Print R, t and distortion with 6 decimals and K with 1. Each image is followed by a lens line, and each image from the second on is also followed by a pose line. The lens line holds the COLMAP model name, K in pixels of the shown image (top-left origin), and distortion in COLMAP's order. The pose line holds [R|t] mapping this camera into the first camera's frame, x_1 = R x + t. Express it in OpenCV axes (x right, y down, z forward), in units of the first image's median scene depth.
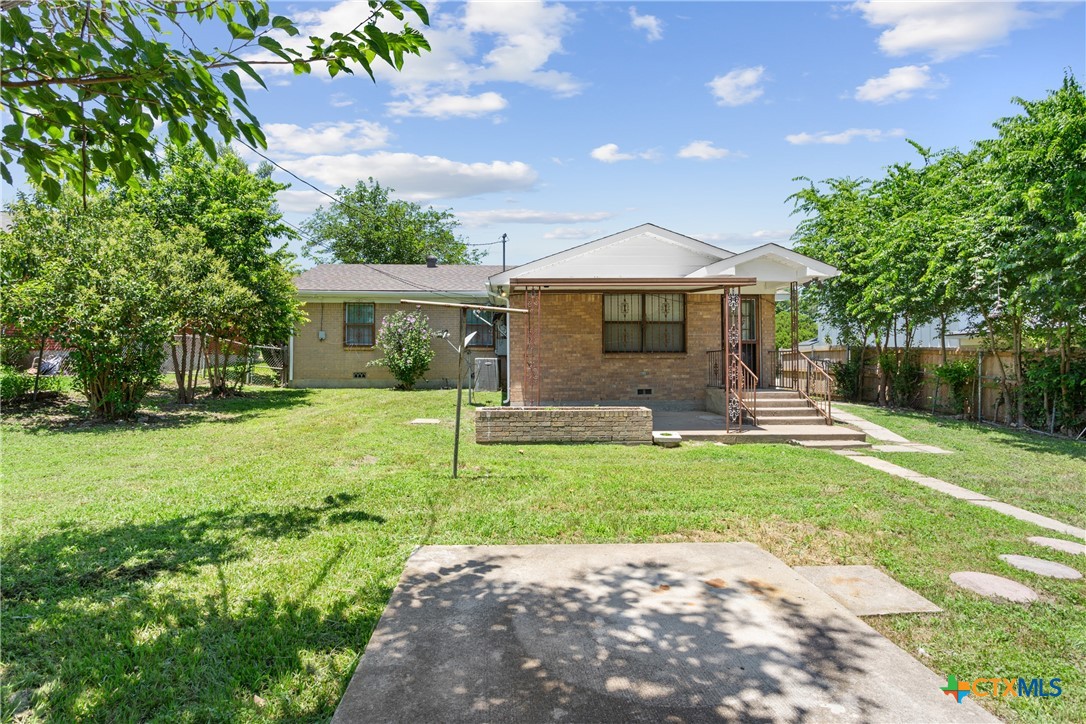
lens RADIAL K [[535.9, 0, 544.6], [0, 535.9, 352.9], [0, 0, 1]] dist [-0.014258, 0.009282]
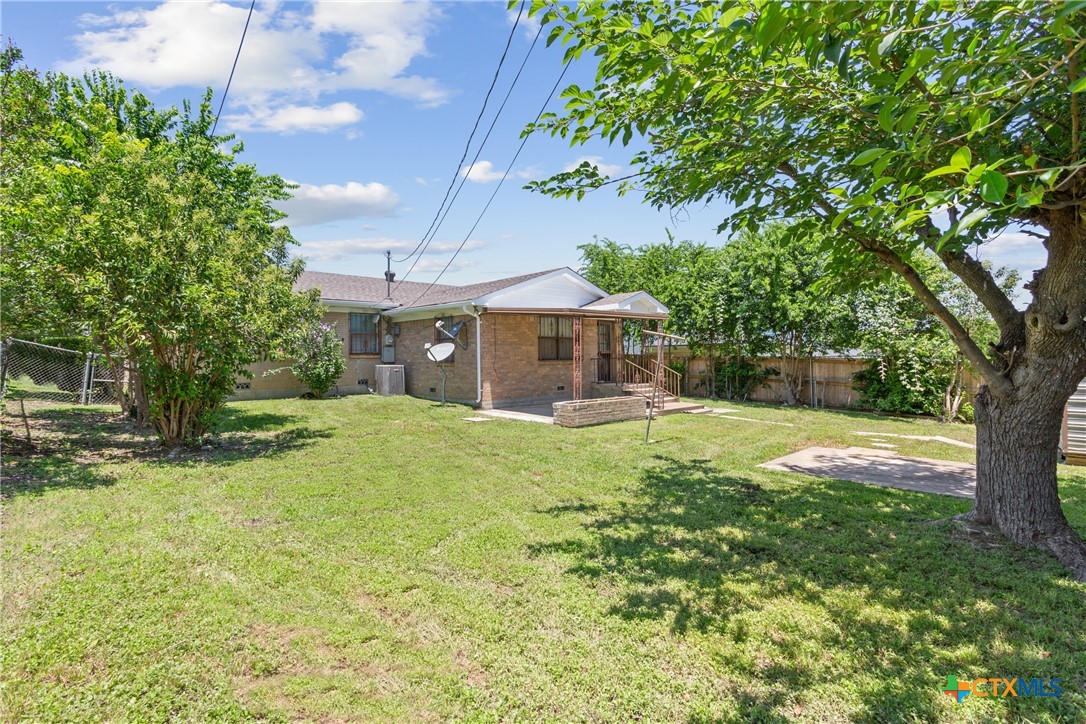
lens RADIAL K [[491.7, 0, 543.0], [0, 491.7, 362.0], [0, 0, 1]] dist [-0.000692, 0.000107]
pose [[0.772213, -0.010012, 0.635285, -0.656320], [0.001795, 0.999906, 0.013576, -0.012658], [-0.635362, -0.009344, 0.772158, 0.048345]]
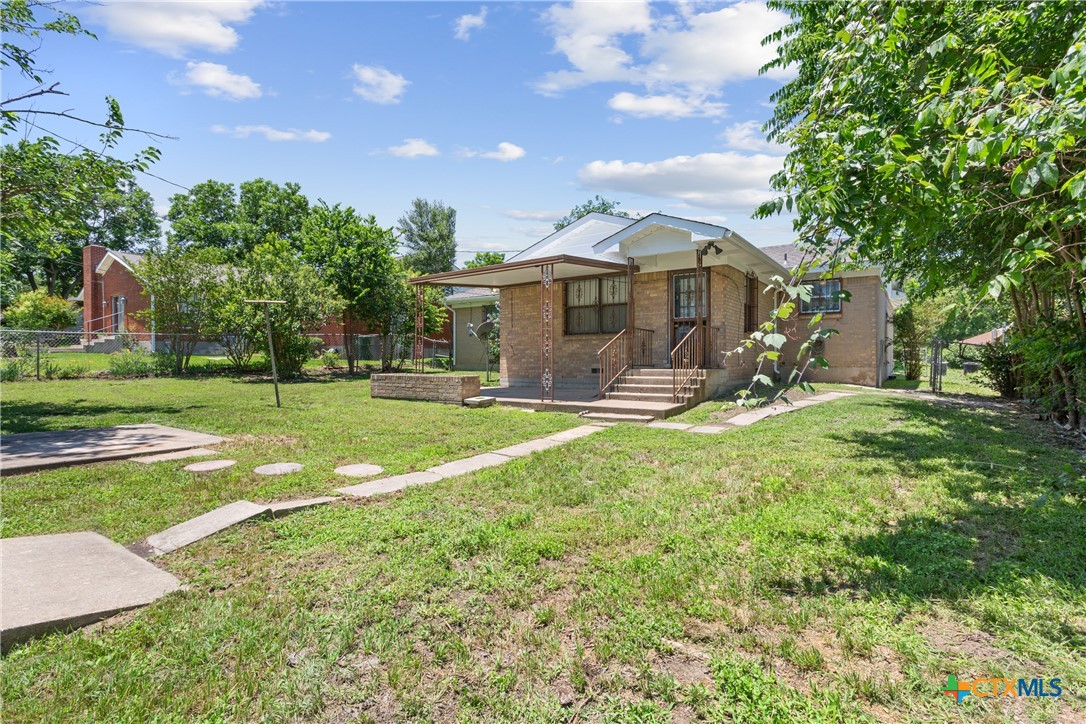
lens RADIAL K [[535.9, 0, 544.6], [0, 535.9, 352.9], [0, 0, 1]] dist [-0.014258, 0.009282]
pose [[0.771965, -0.012428, -0.635544, 0.779944], [0.012306, 0.999914, -0.004605, 0.040648], [0.635546, -0.004266, 0.772051, 0.114575]]
